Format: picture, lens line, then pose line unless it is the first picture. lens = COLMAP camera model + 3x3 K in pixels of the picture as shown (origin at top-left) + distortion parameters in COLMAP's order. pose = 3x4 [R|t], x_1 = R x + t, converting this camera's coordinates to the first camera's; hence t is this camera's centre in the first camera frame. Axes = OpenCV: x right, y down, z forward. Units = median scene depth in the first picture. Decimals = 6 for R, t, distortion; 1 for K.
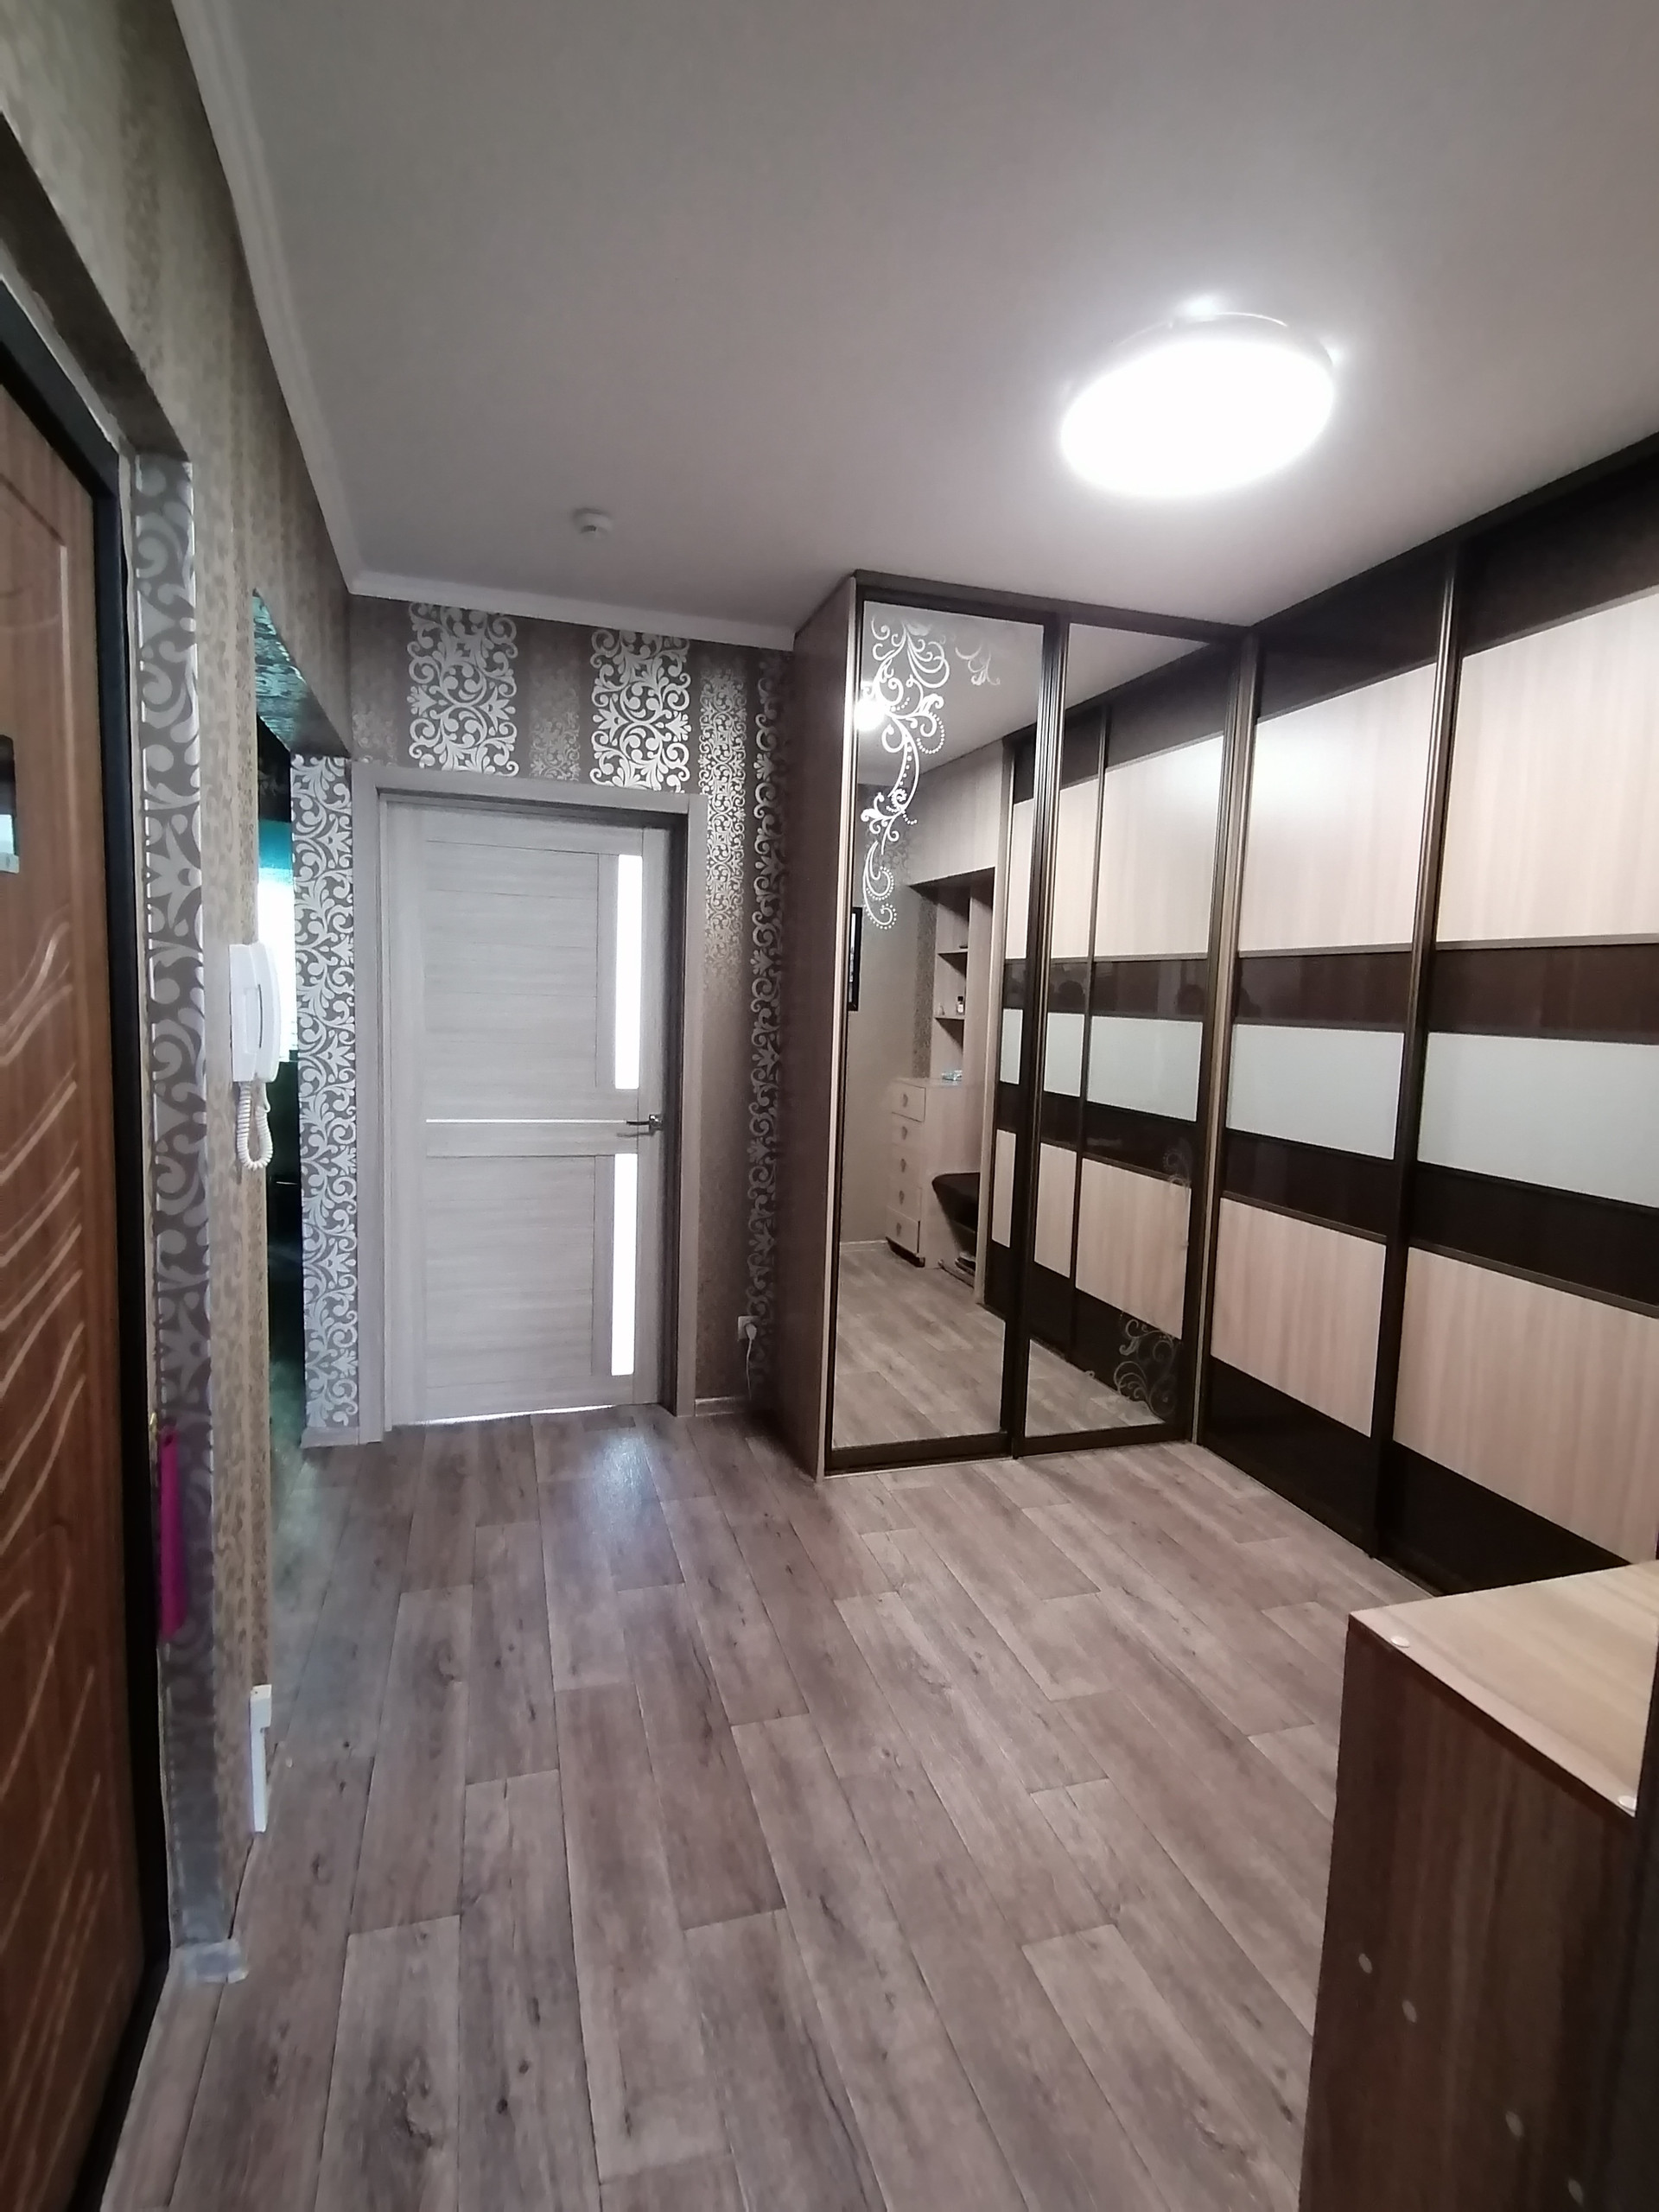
lens RADIAL K [[1085.3, 0, 818.6], [0, 1085.3, 1105.2], [0, 0, 1]] dist [0.048333, -0.052032]
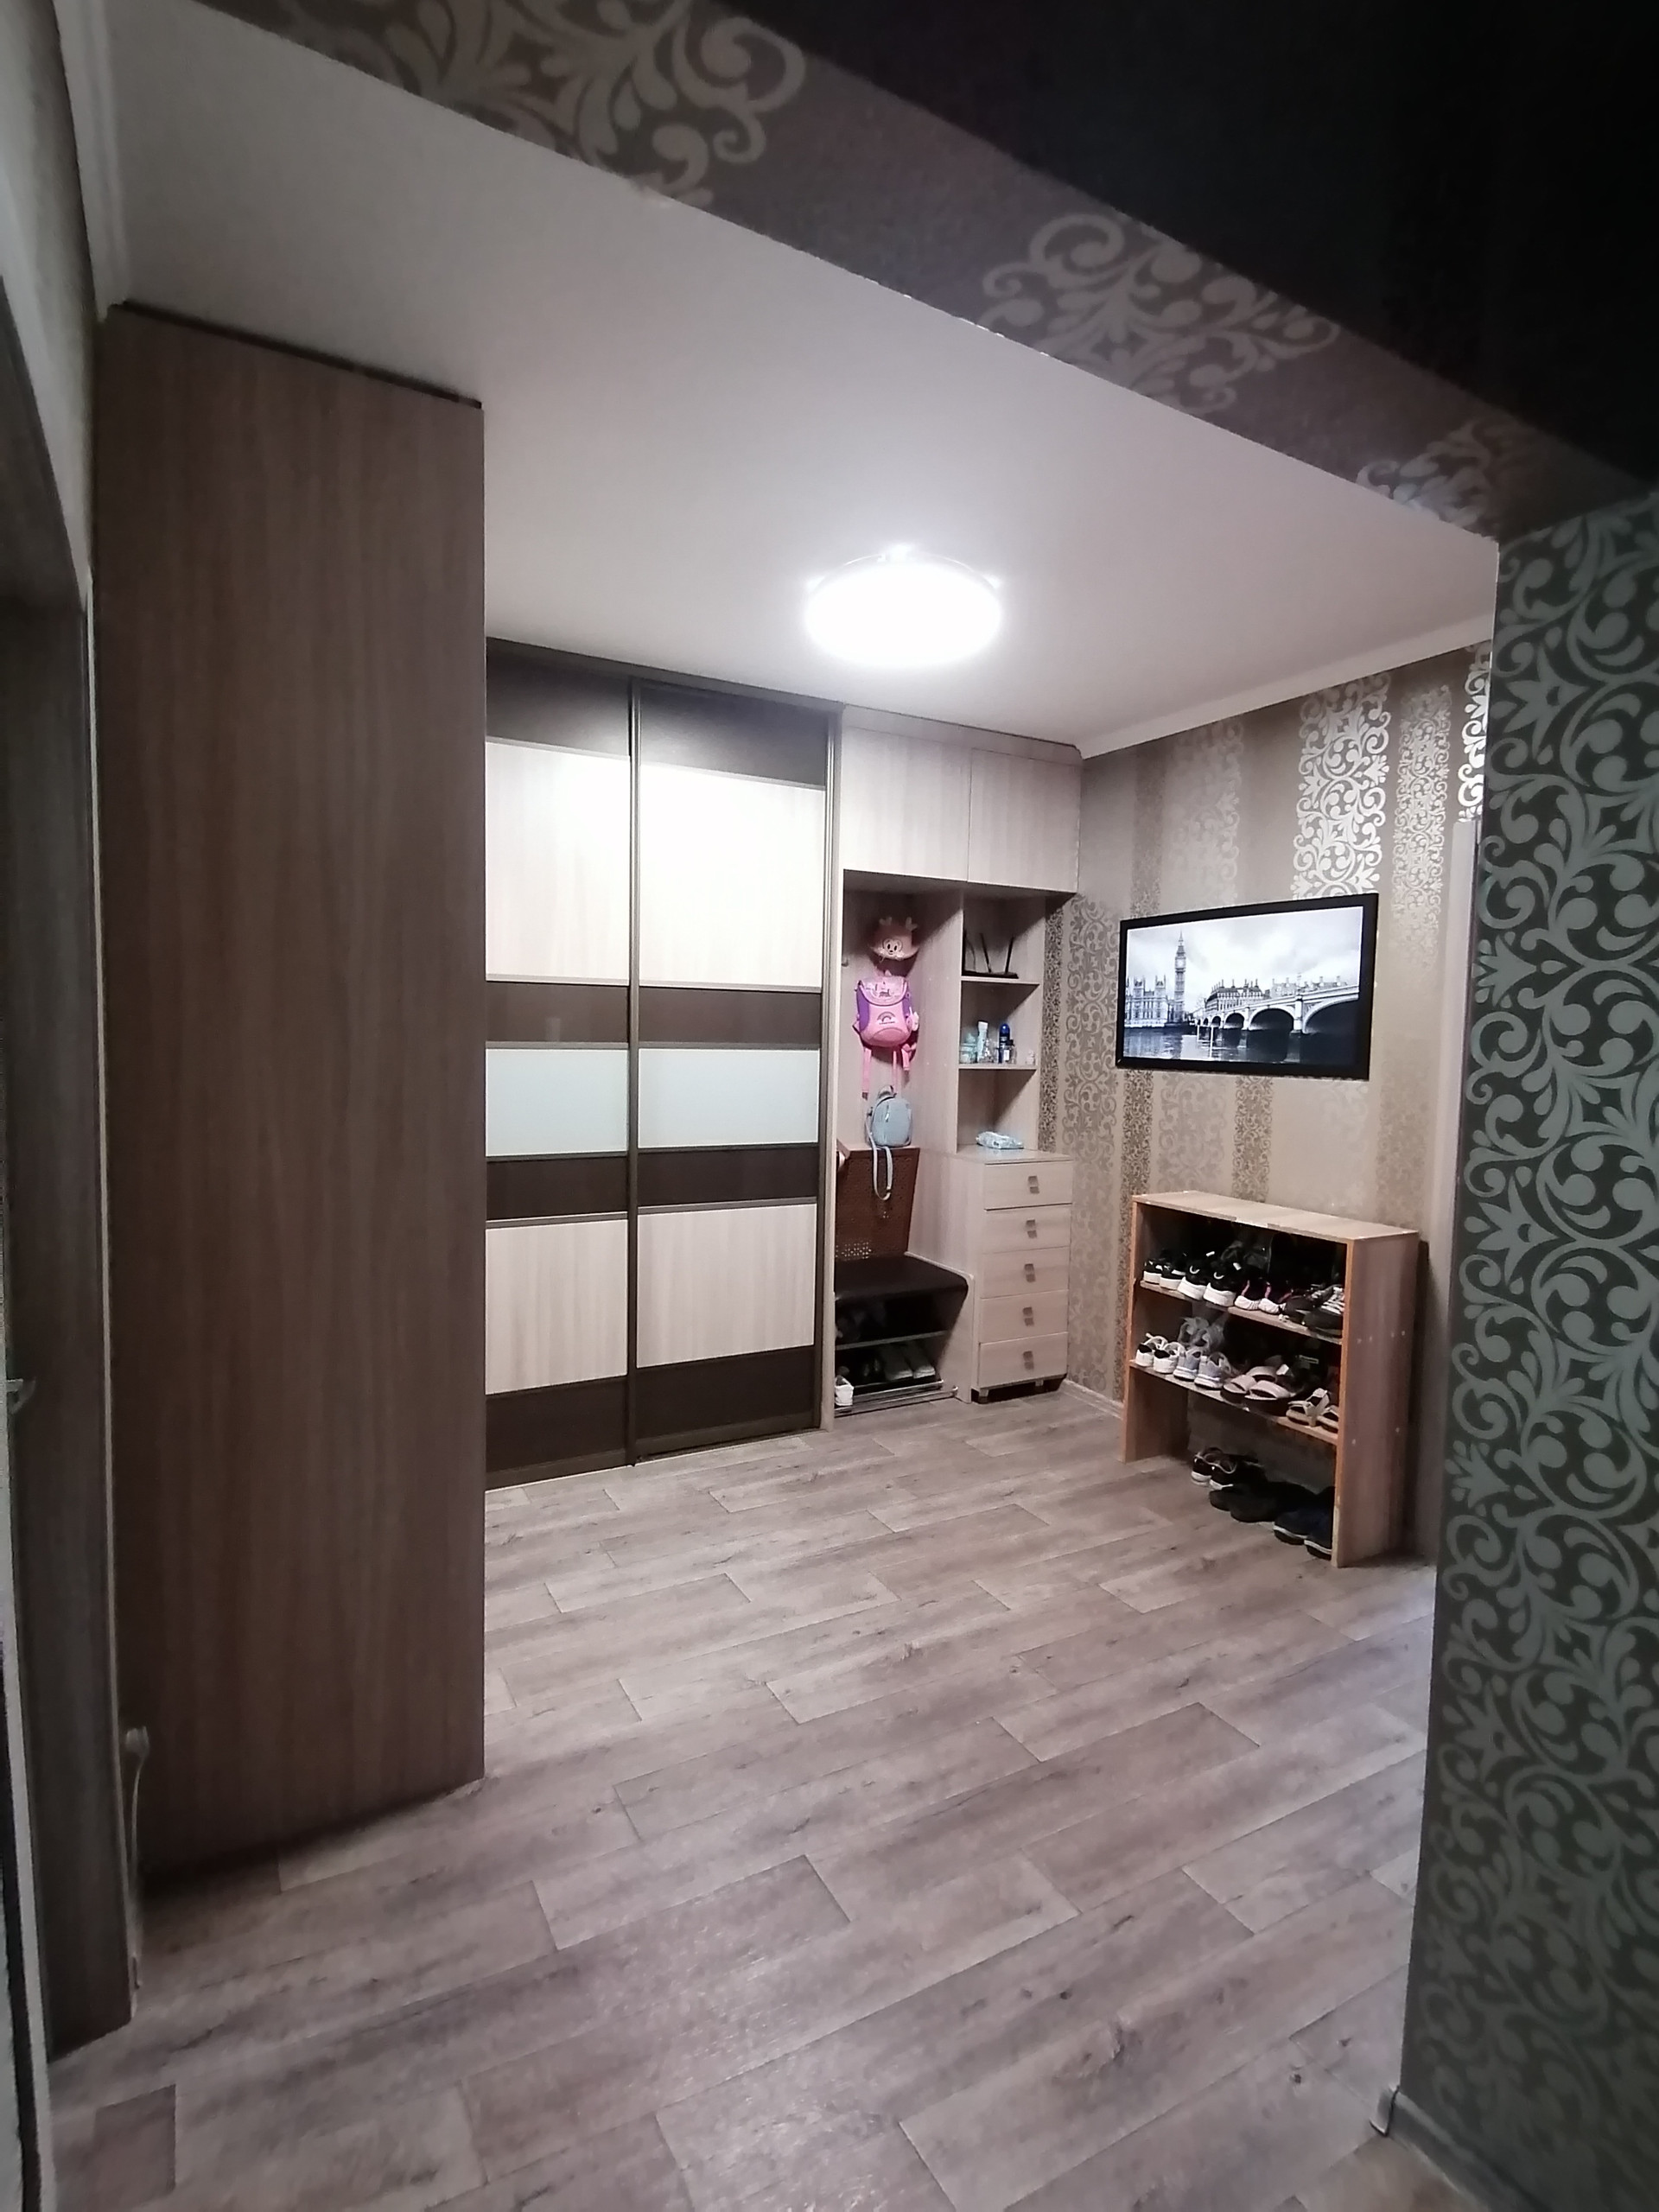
lens RADIAL K [[1085.3, 0, 818.6], [0, 1085.3, 1105.2], [0, 0, 1]] dist [0.048333, -0.052032]
pose [[-0.210163, -0.103668, 0.972154, -1.037443], [0.073602, 0.989863, 0.121468, -0.197090], [-0.974892, 0.097080, -0.200403, 1.438464]]
